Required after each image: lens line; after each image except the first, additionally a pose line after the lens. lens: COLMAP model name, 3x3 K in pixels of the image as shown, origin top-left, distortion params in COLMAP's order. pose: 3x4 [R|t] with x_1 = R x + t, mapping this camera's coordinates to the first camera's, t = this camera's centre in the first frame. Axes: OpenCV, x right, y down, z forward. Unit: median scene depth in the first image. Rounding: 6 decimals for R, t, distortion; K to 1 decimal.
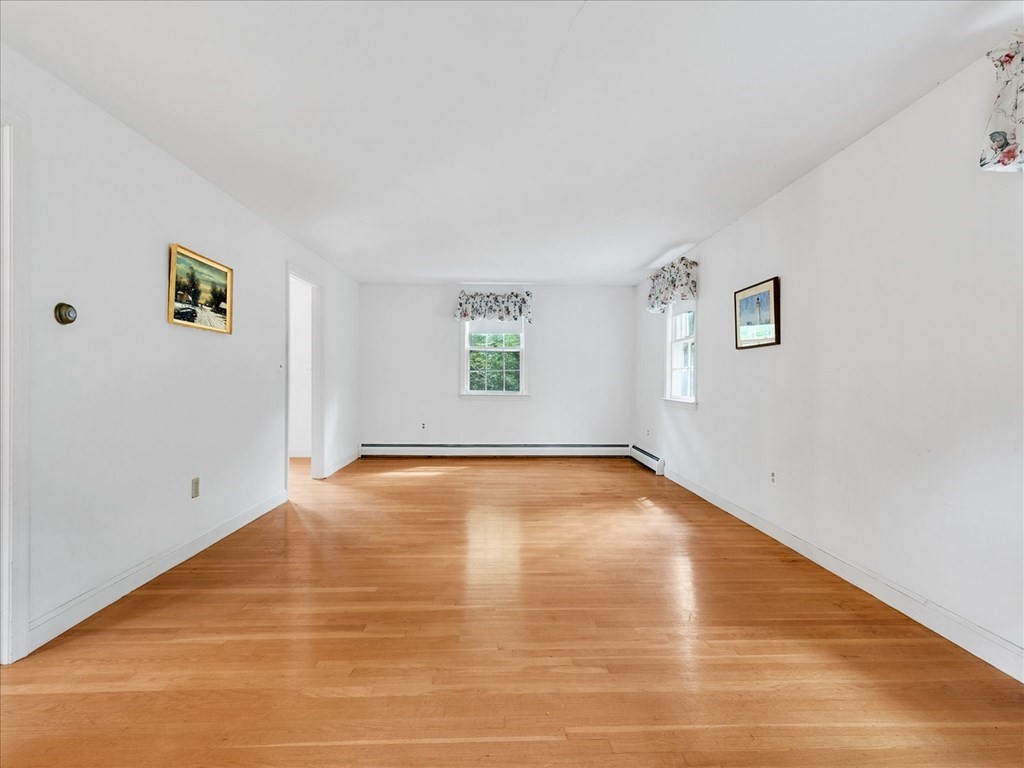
lens RADIAL K [[511.4, 0, 503.2], [0, 511.4, 382.0], [0, 0, 1]] dist [0.002971, 0.000137]
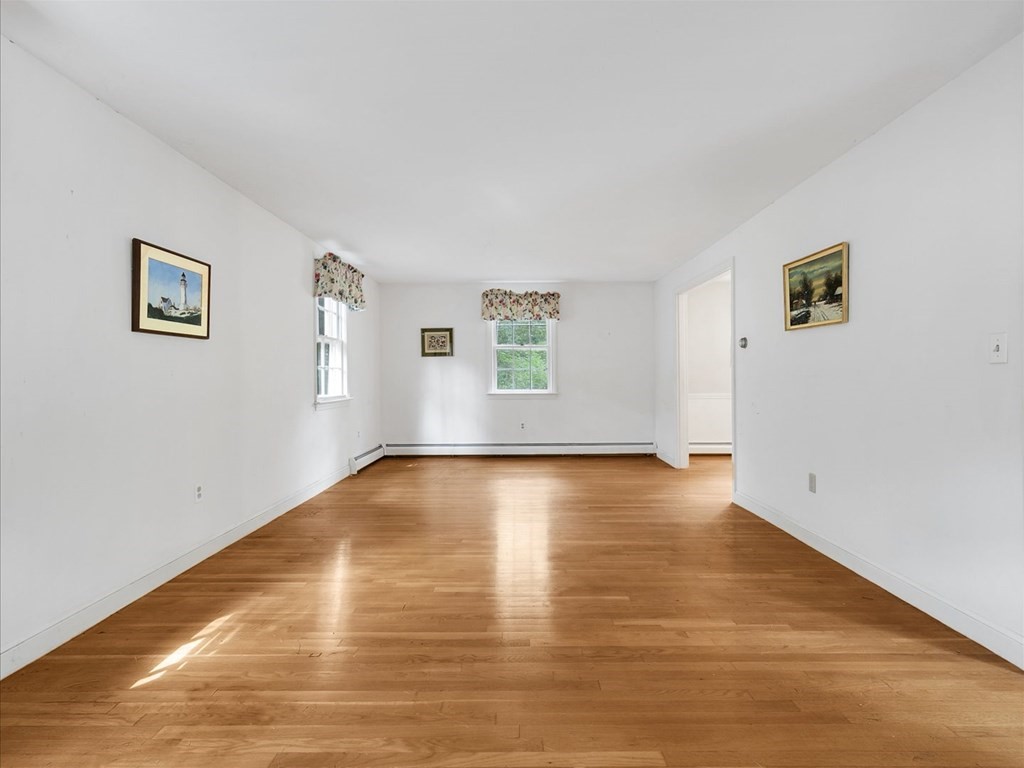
lens RADIAL K [[511.4, 0, 503.2], [0, 511.4, 382.0], [0, 0, 1]] dist [0.002971, 0.000137]
pose [[-0.999212, 0.002177, 0.039636, -0.020950], [0.002770, 0.999885, 0.014890, -0.012228], [-0.039599, 0.014988, -0.999103, 1.995160]]
